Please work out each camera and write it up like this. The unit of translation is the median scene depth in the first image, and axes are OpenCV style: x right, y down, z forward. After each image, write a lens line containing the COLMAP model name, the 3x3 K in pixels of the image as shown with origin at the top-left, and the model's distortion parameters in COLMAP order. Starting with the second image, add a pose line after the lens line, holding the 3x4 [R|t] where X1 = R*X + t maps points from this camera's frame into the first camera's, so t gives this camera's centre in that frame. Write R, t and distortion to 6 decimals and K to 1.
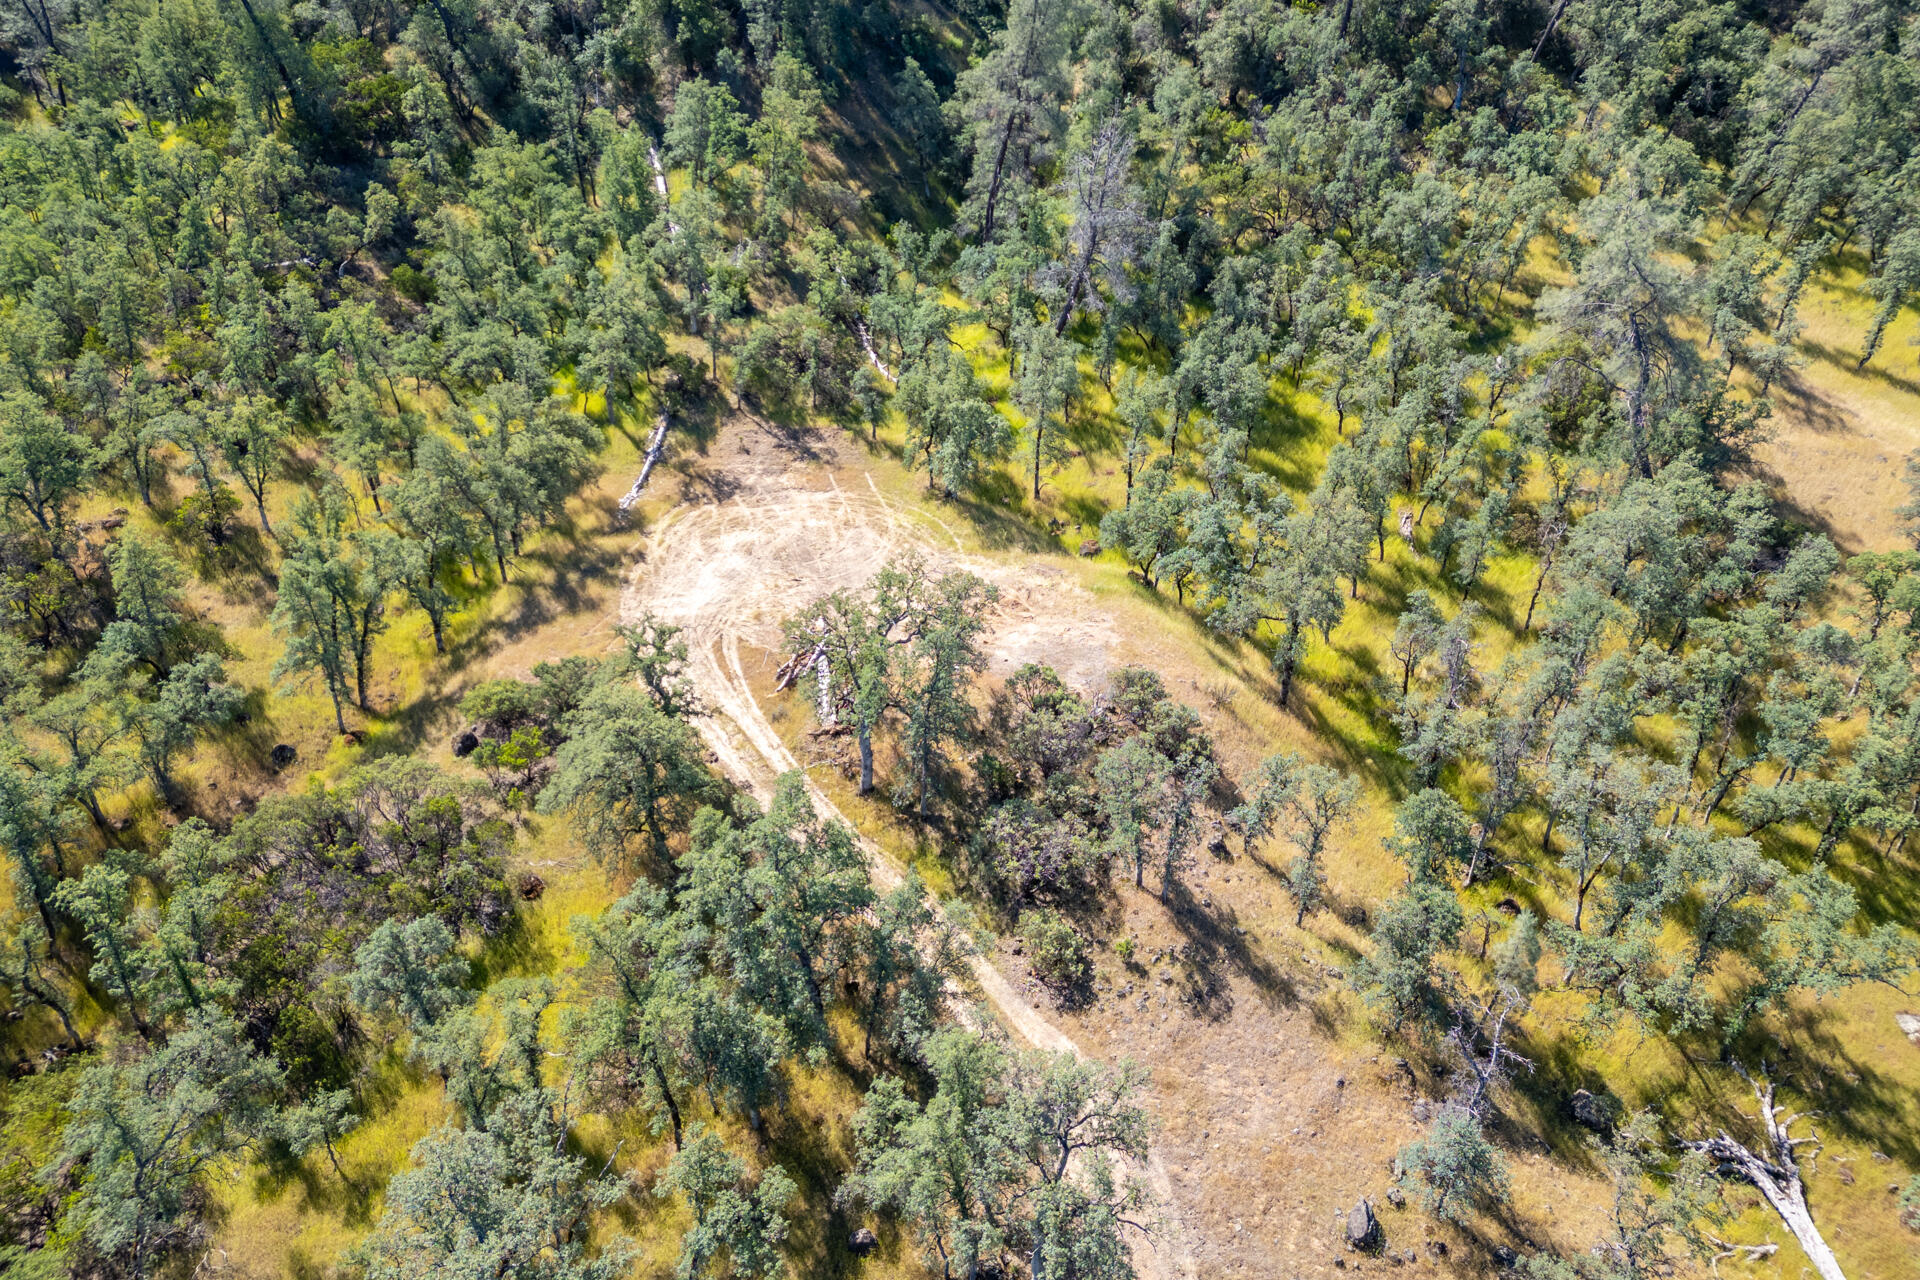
lens RADIAL K [[1334.2, 0, 965.2], [0, 1334.2, 647.4], [0, 0, 1]] dist [0.068455, -0.043020]
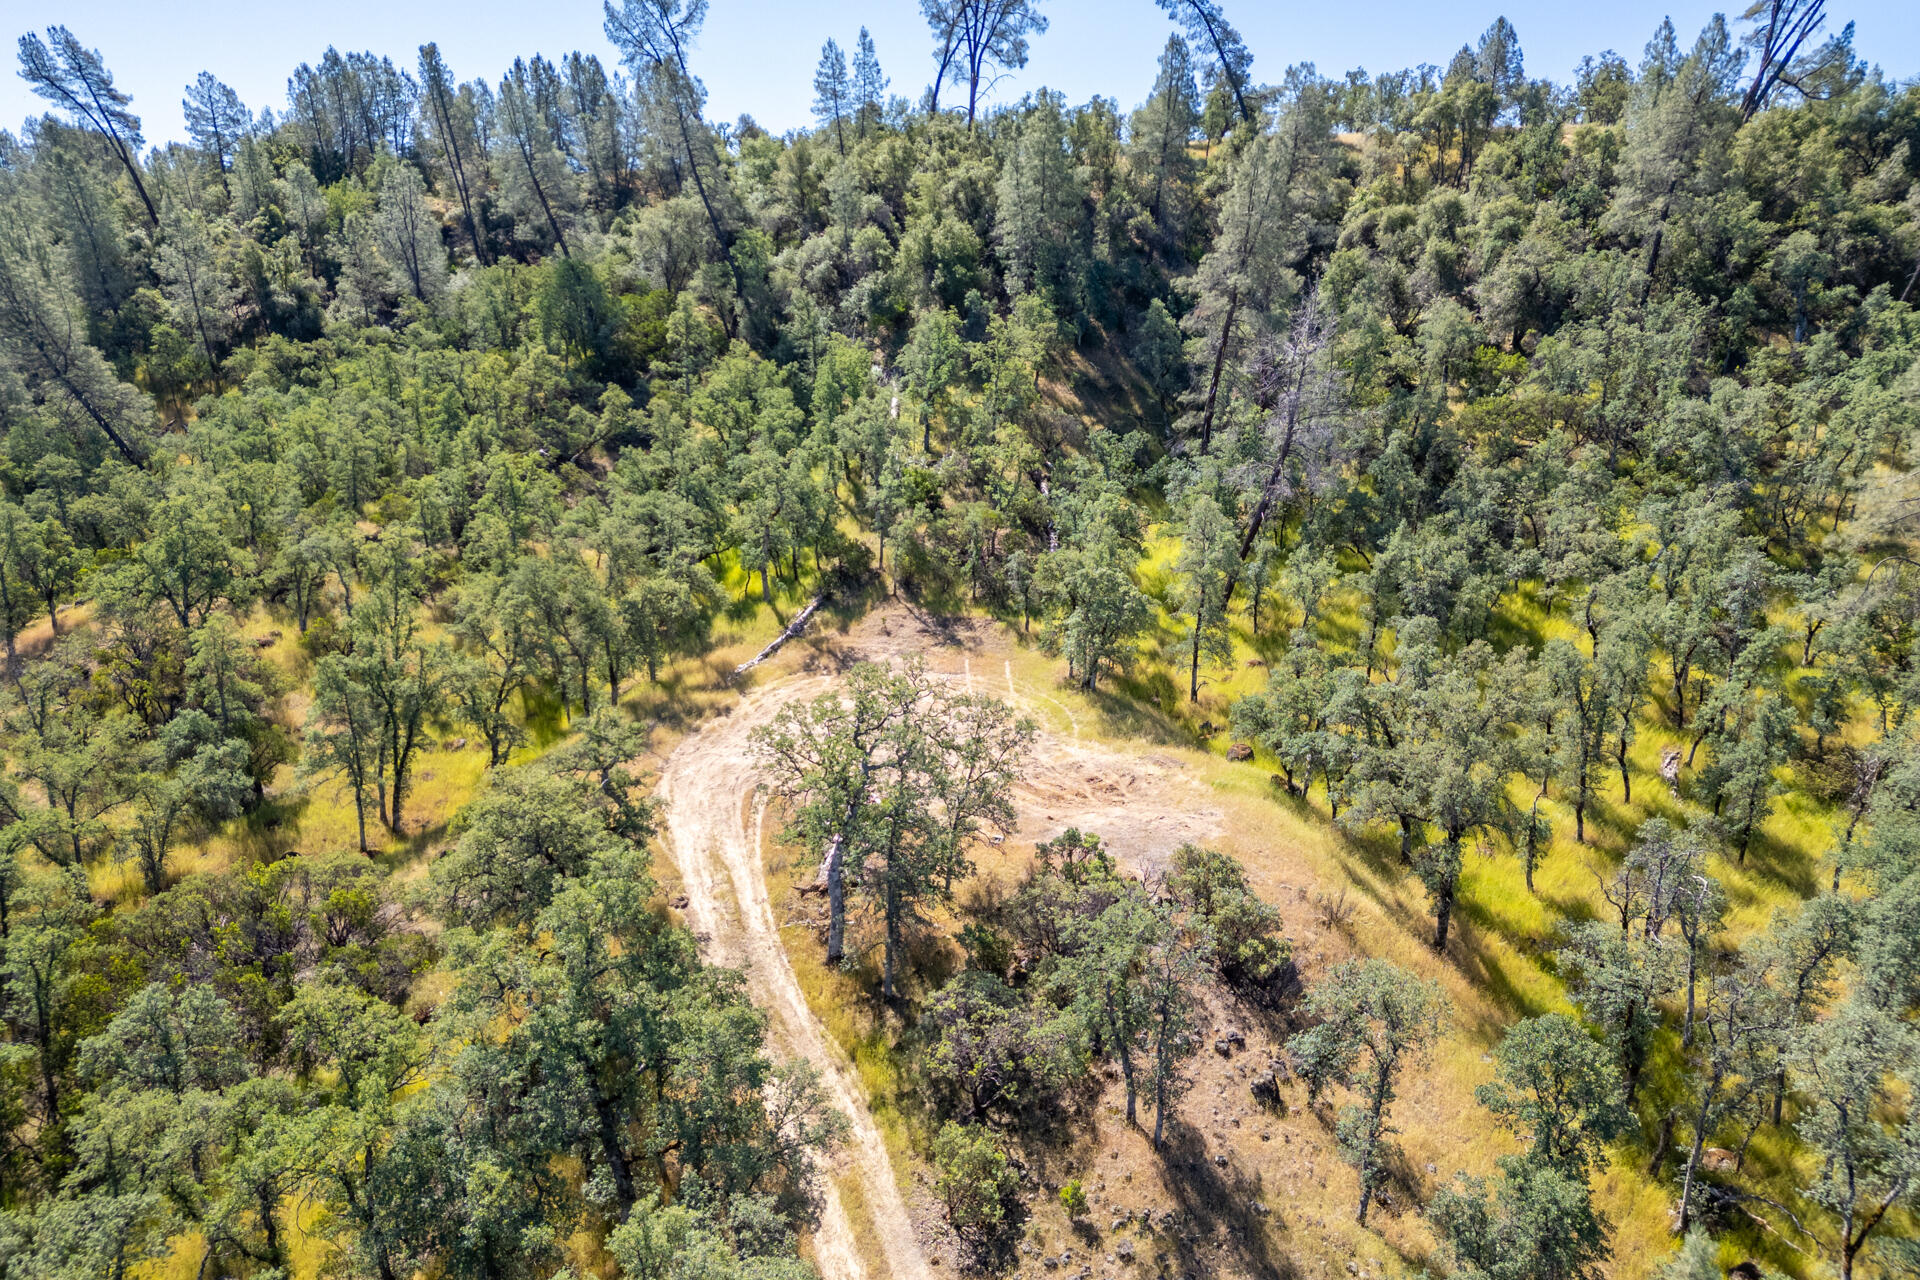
lens RADIAL K [[1334.2, 0, 964.7], [0, 1334.2, 646.1], [0, 0, 1]] dist [0.068455, -0.043020]
pose [[0.961312, 0.066973, -0.267197, 0.143648], [-0.132572, 0.962753, -0.235650, 0.076828], [0.241462, 0.261956, 0.934385, 0.168442]]
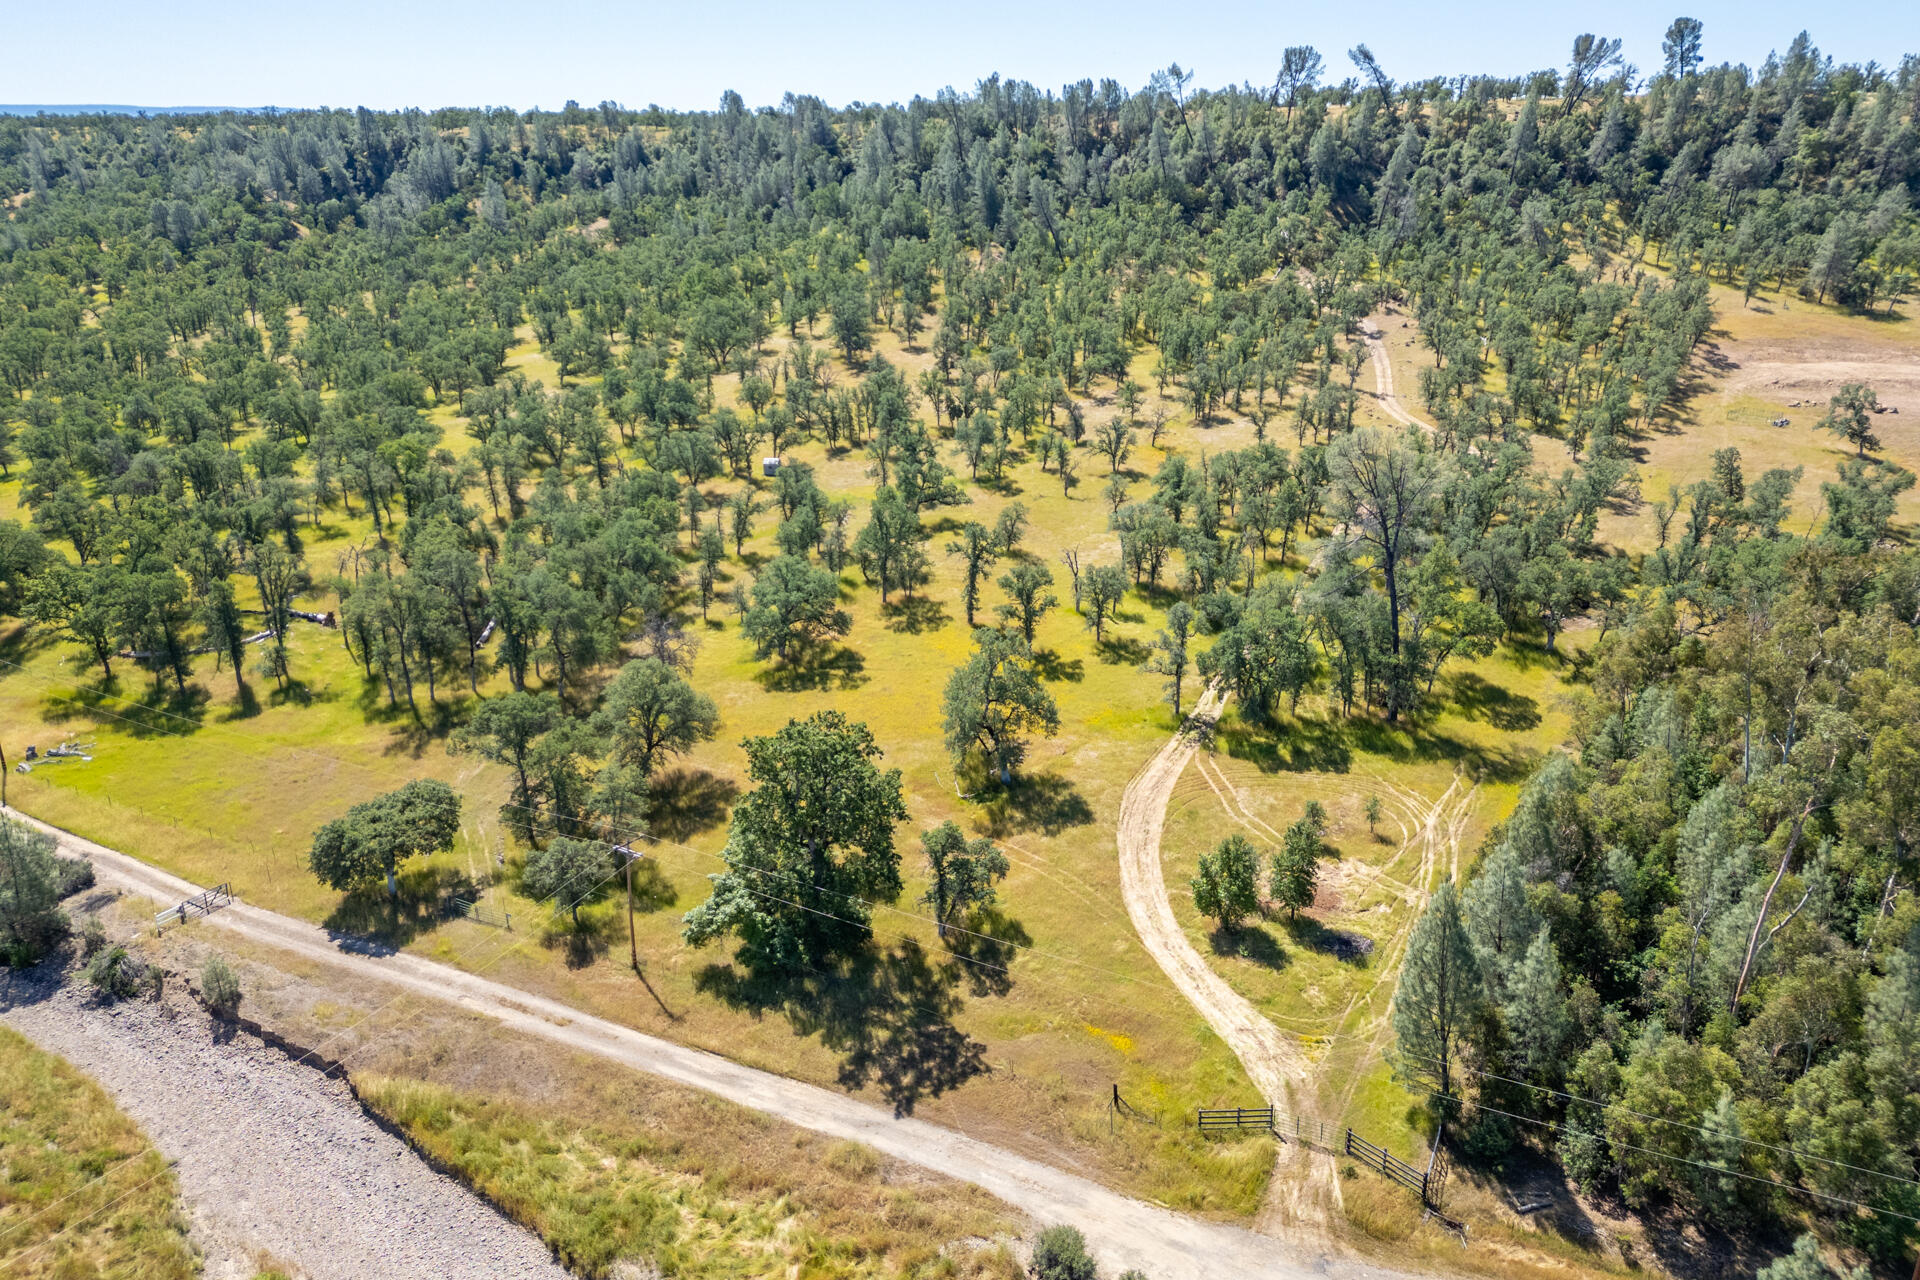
lens RADIAL K [[1334.2, 0, 955.7], [0, 1334.2, 630.3], [0, 0, 1]] dist [0.068455, -0.043020]
pose [[0.942242, 0.101395, -0.319218, 0.252485], [-0.150278, 0.979741, -0.132376, 1.622758], [0.299328, 0.172701, 0.938391, -2.930891]]
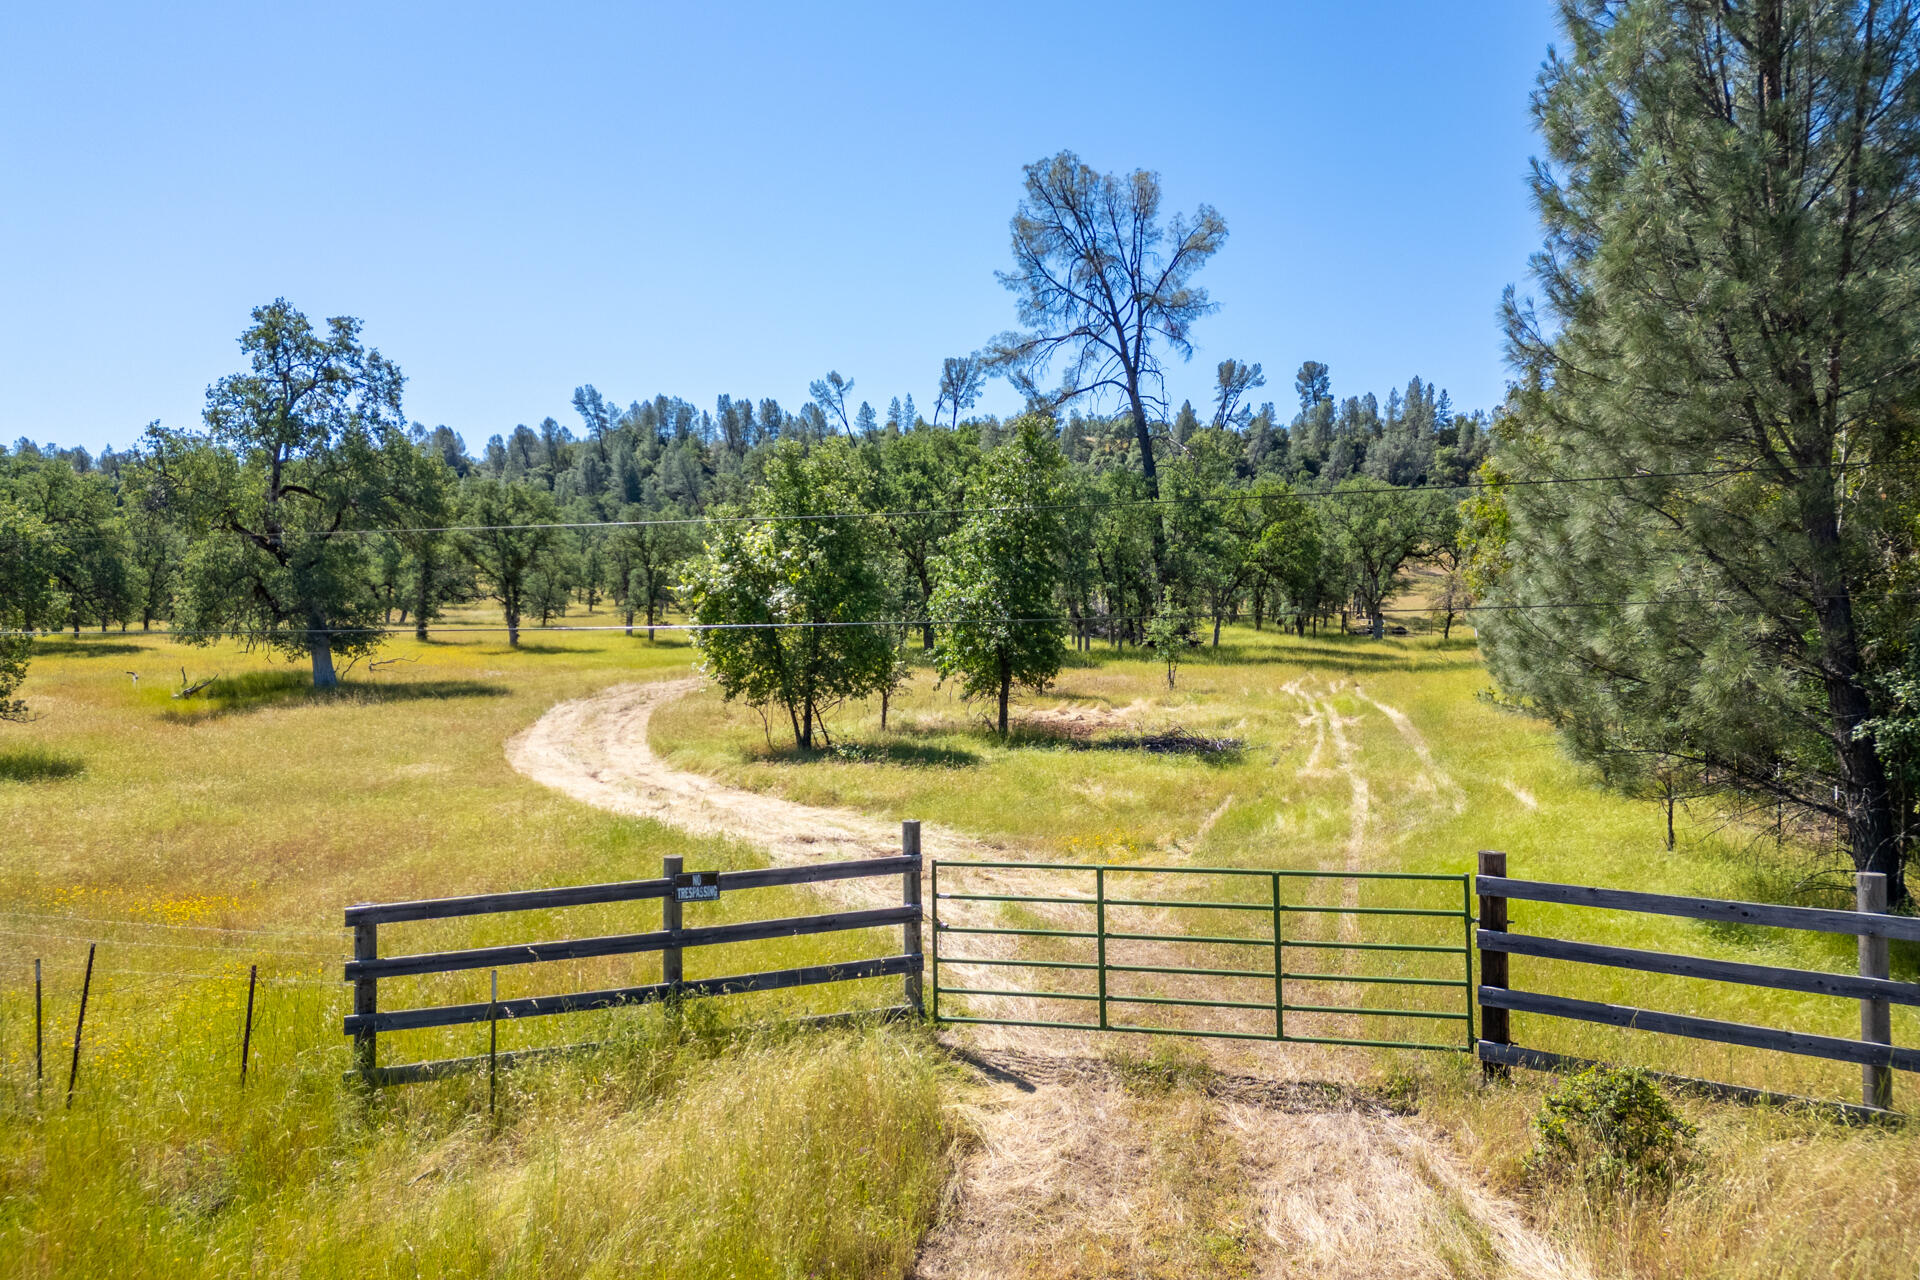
lens RADIAL K [[1334.2, 0, 952.6], [0, 1334.2, 638.0], [0, 0, 1]] dist [0.068455, -0.043020]
pose [[0.992431, 0.002003, -0.122786, 0.212545], [-0.060652, 0.877398, -0.475914, 1.837014], [0.106779, 0.479759, 0.870879, -2.032485]]
